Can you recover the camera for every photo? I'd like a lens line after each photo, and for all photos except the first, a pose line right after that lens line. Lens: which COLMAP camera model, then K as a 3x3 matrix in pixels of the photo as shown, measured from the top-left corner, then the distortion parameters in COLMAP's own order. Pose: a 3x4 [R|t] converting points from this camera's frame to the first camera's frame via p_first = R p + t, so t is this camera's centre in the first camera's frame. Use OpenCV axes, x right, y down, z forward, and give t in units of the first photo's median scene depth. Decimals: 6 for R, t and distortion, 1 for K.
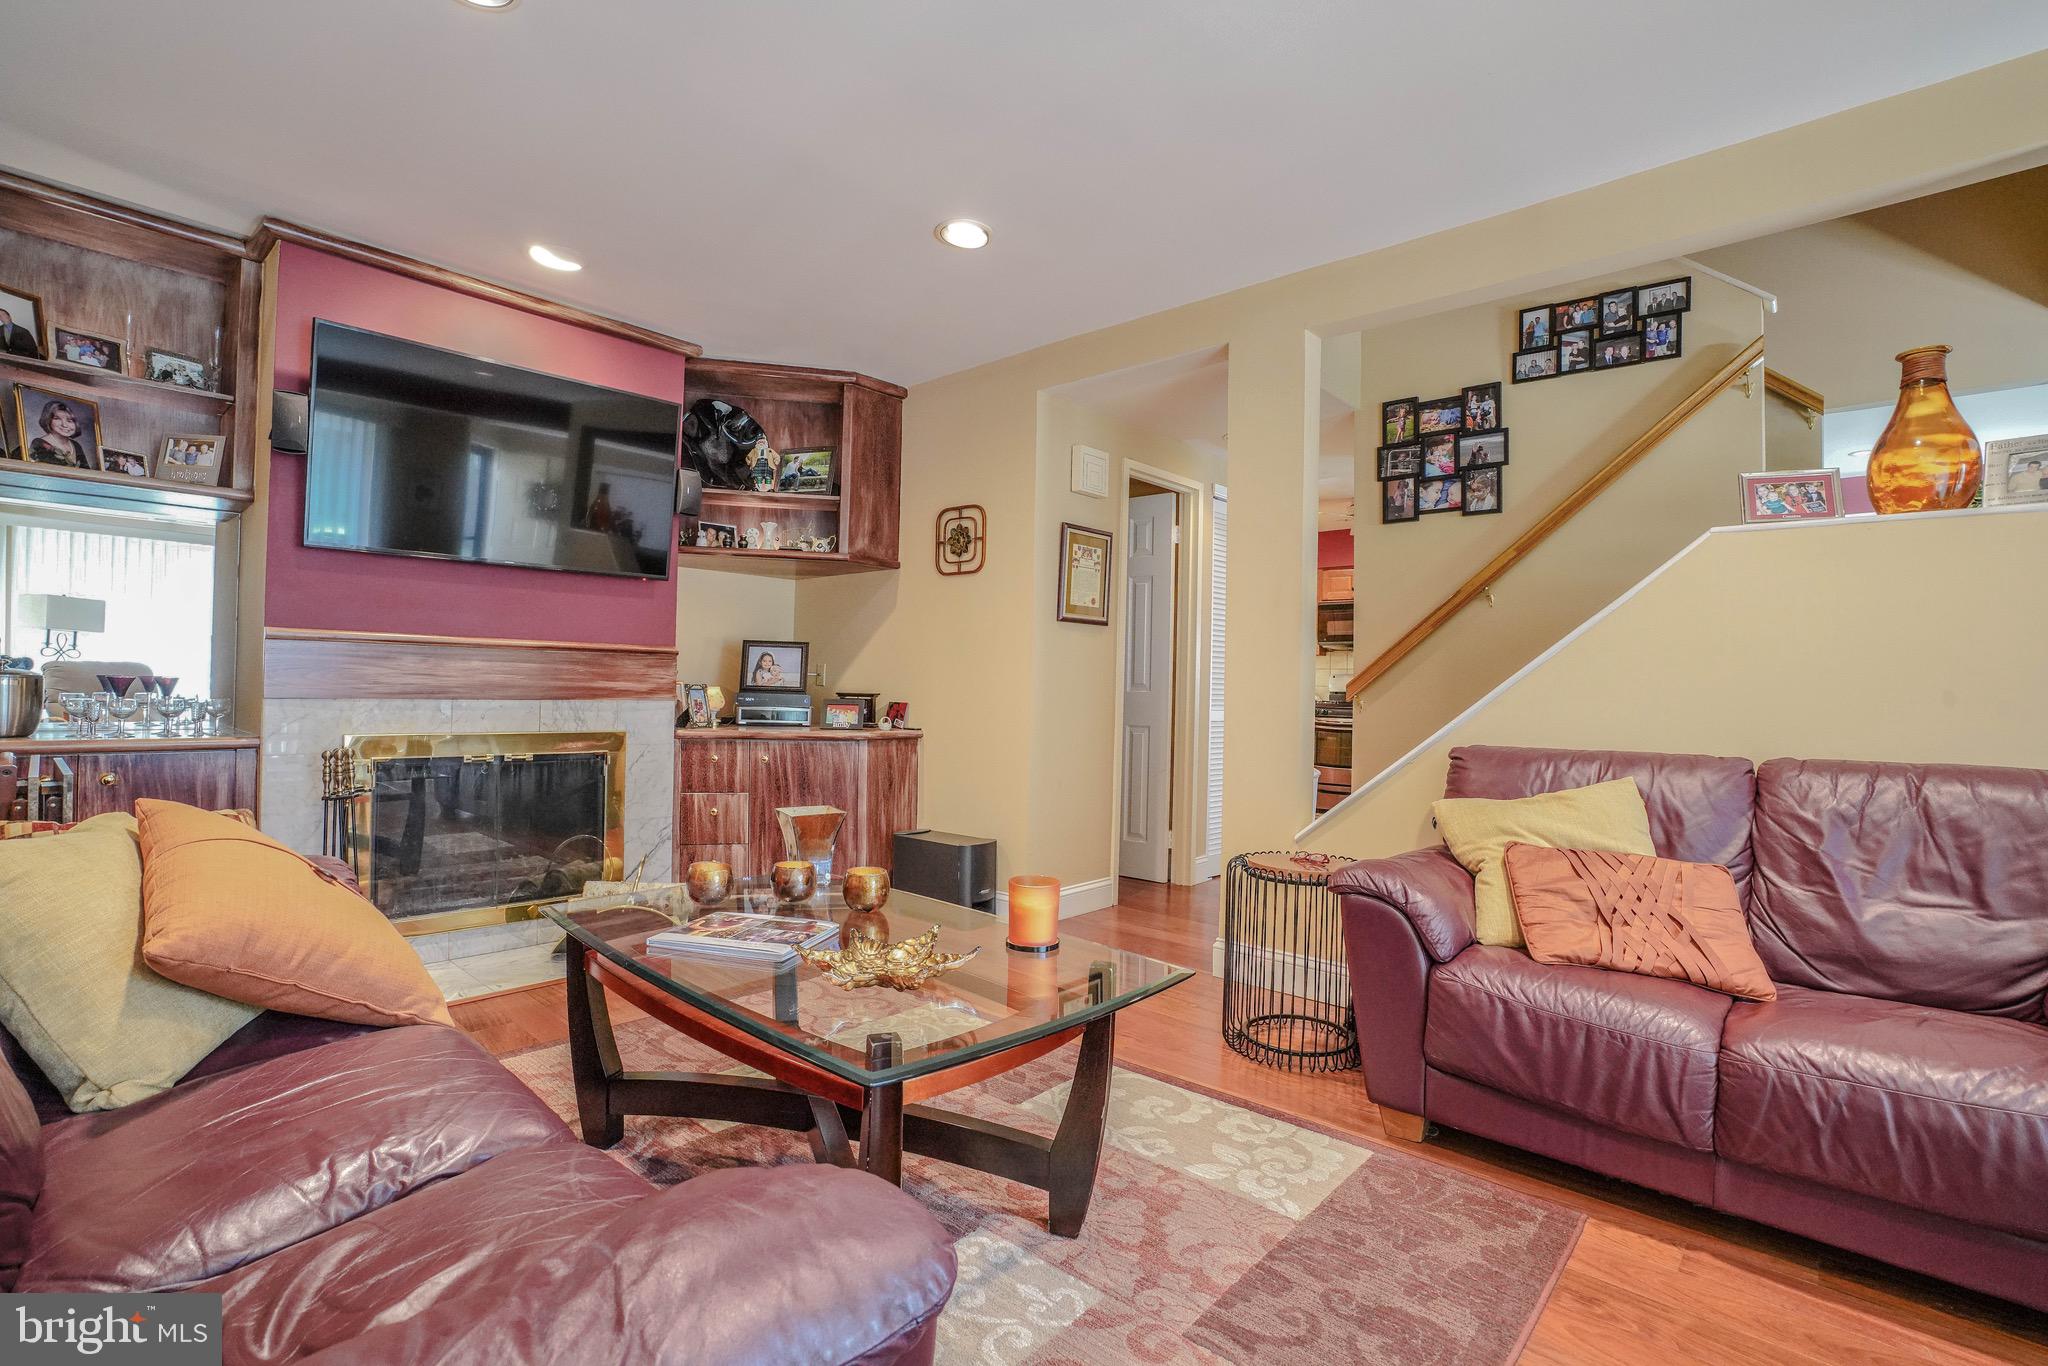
lens RADIAL K [[952.1, 0, 1009.8], [0, 952.1, 683.4], [0, 0, 1]] dist [-0.060087, 0.027009]
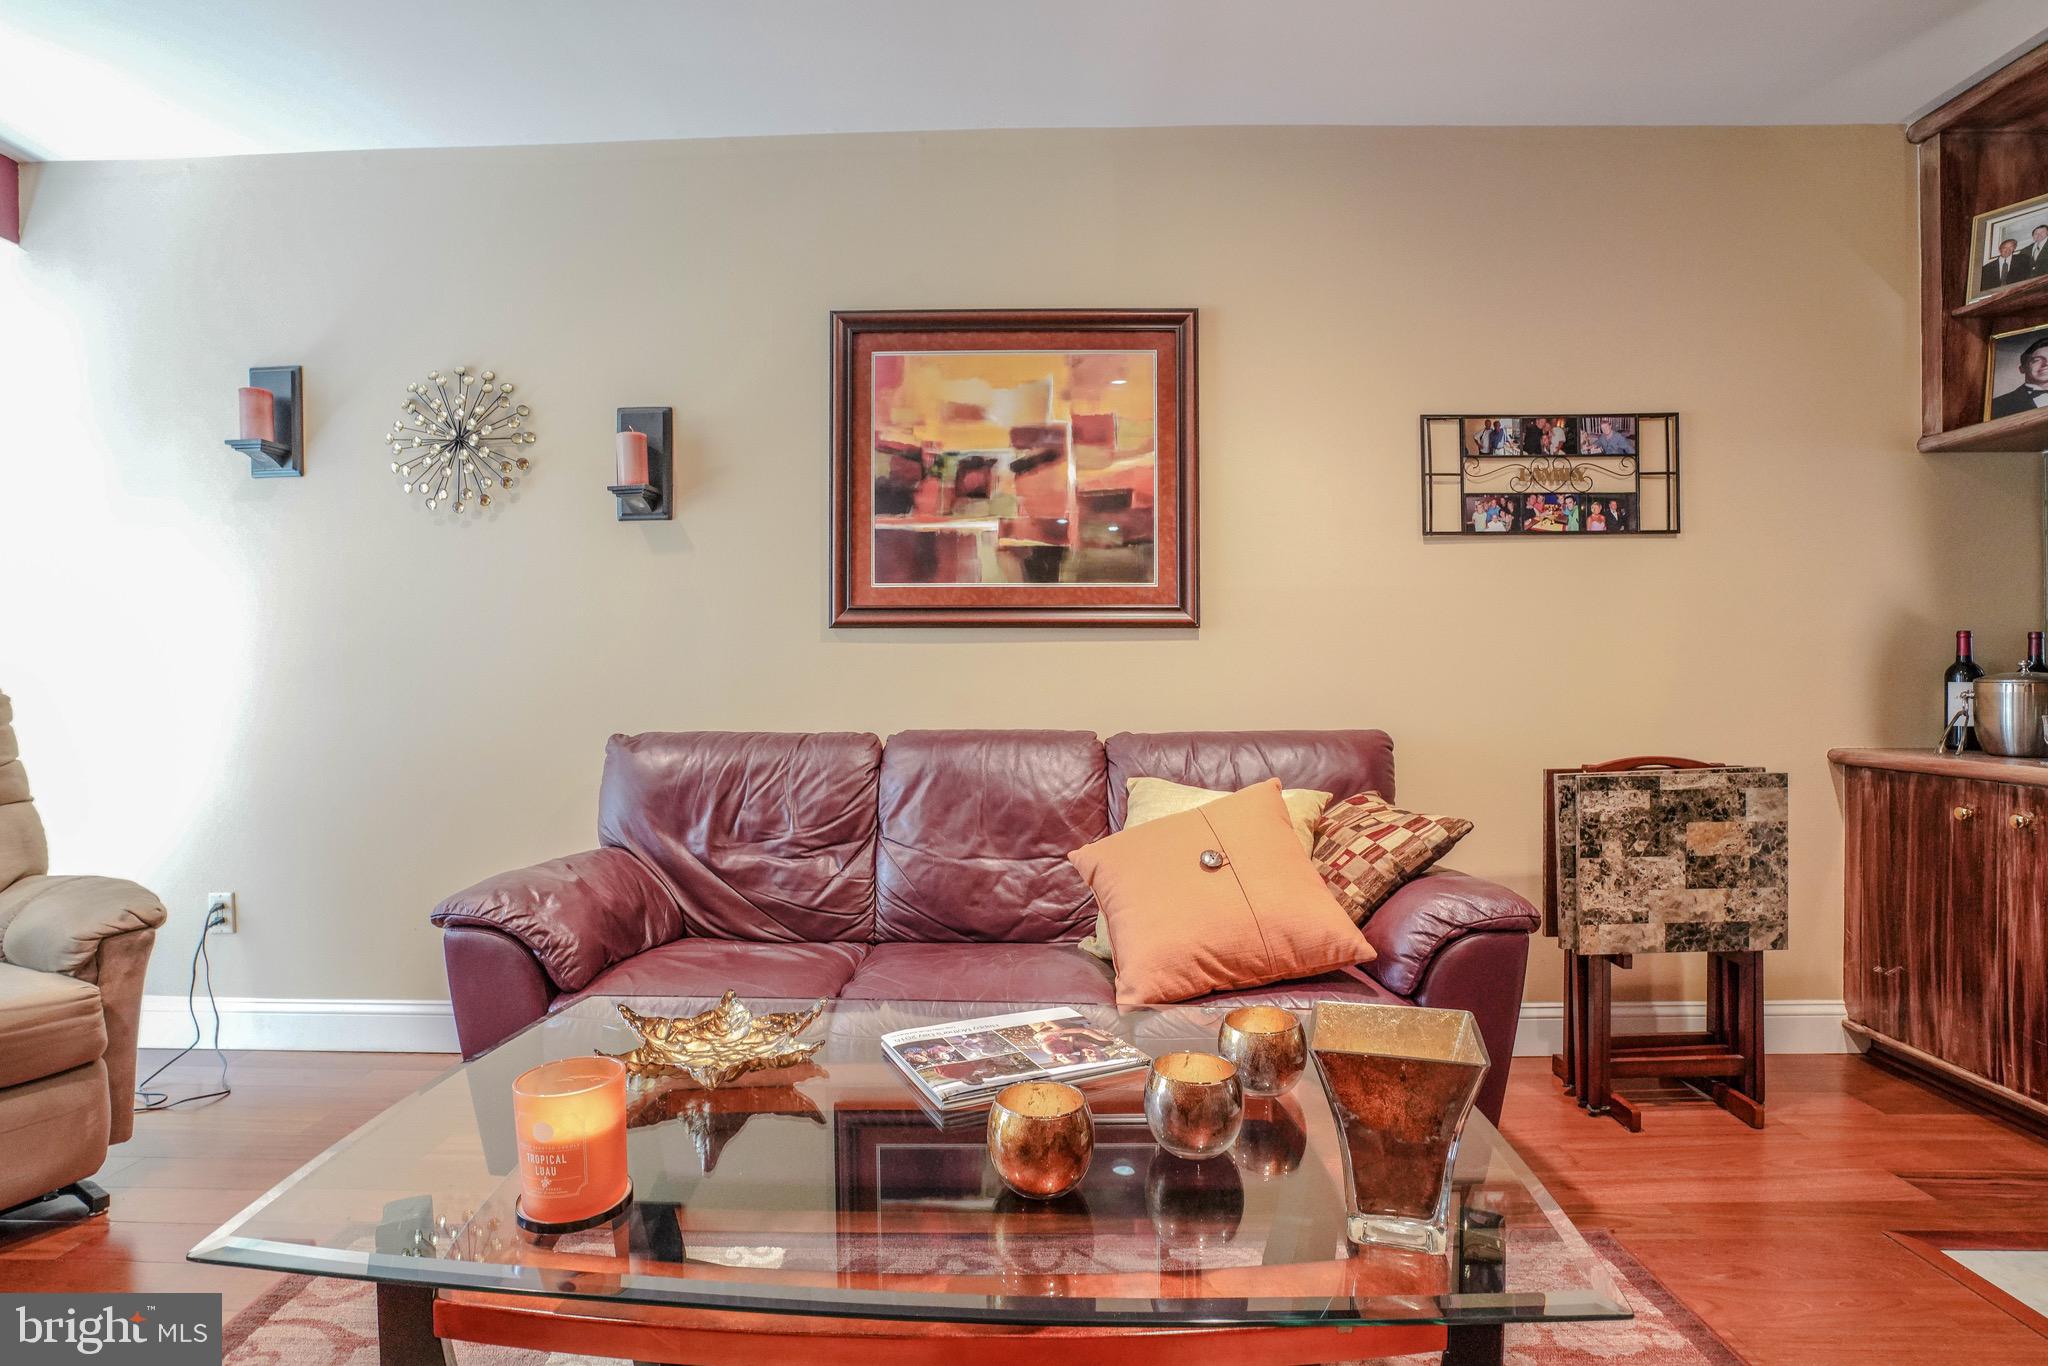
lens RADIAL K [[990.2, 0, 1024.0], [0, 990.2, 683.0], [0, 0, 1]] dist [-0.071209, 0.031820]
pose [[-0.750909, -0.008951, -0.660345, 0.120254], [-0.005402, 0.999958, -0.007412, 0.004871], [0.660384, -0.001998, -0.750926, 1.078207]]
